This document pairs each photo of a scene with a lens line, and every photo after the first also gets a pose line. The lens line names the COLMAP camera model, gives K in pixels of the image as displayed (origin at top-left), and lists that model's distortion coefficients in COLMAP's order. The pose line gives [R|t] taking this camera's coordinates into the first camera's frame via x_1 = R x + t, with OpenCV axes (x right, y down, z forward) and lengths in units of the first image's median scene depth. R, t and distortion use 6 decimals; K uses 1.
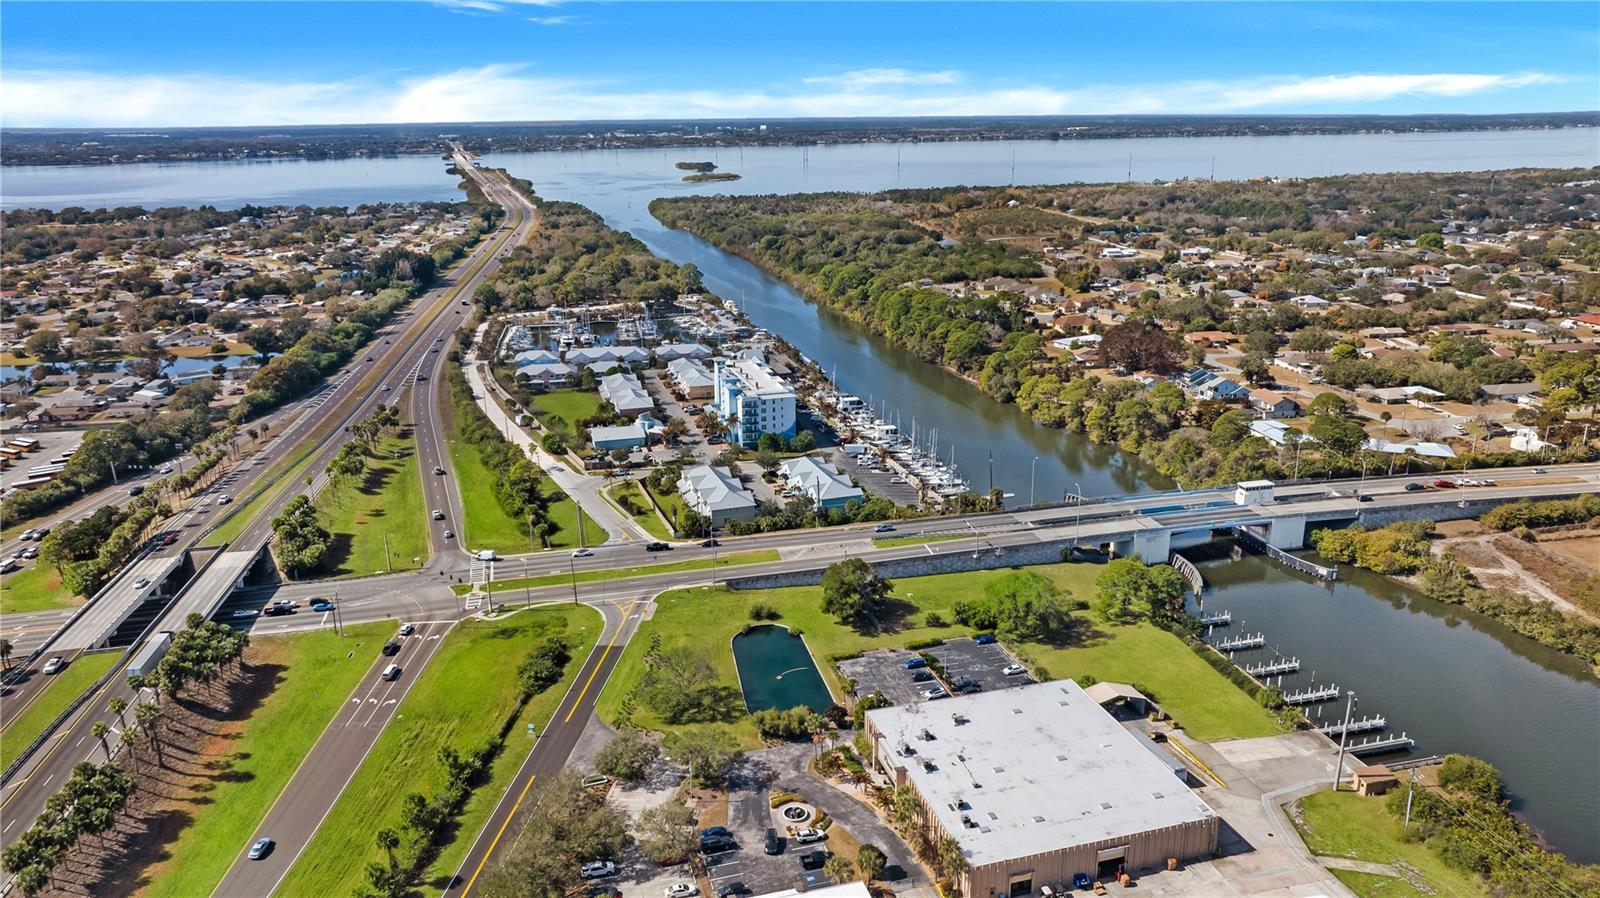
lens RADIAL K [[1043.4, 0, 824.4], [0, 1043.4, 447.7], [0, 0, 1]] dist [-0.032030, 0.027616]
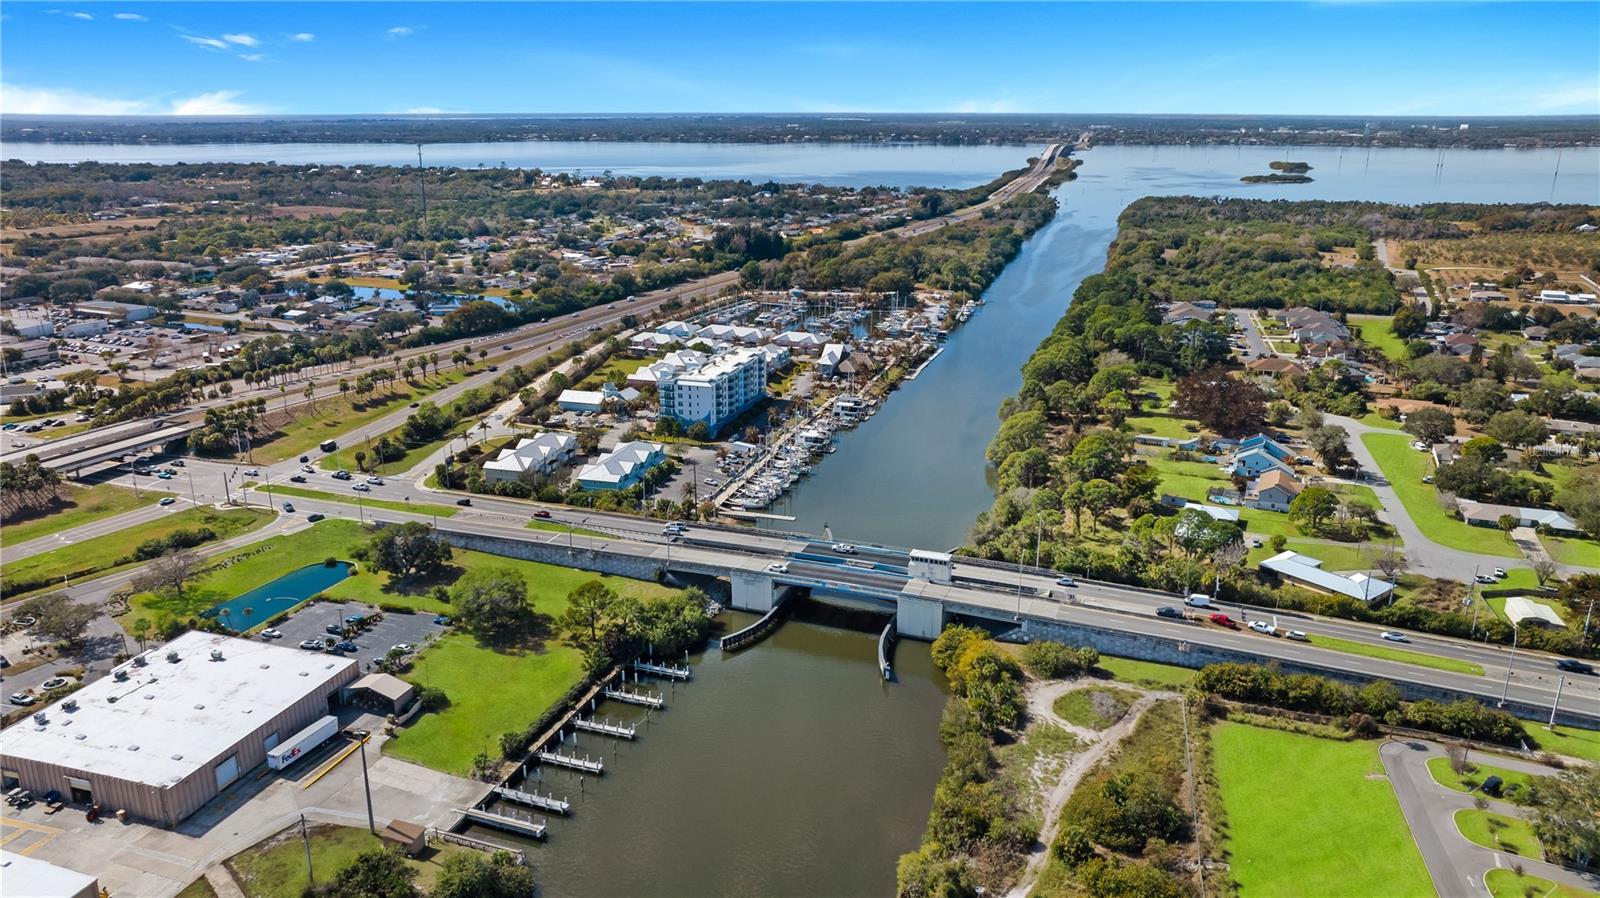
lens RADIAL K [[1043.4, 0, 824.4], [0, 1043.4, 447.7], [0, 0, 1]] dist [-0.032030, 0.027616]
pose [[0.847177, 0.174886, -0.501702, 0.628281], [-0.171437, 0.983745, 0.053430, -0.068521], [0.502891, 0.040746, 0.863389, 0.187282]]
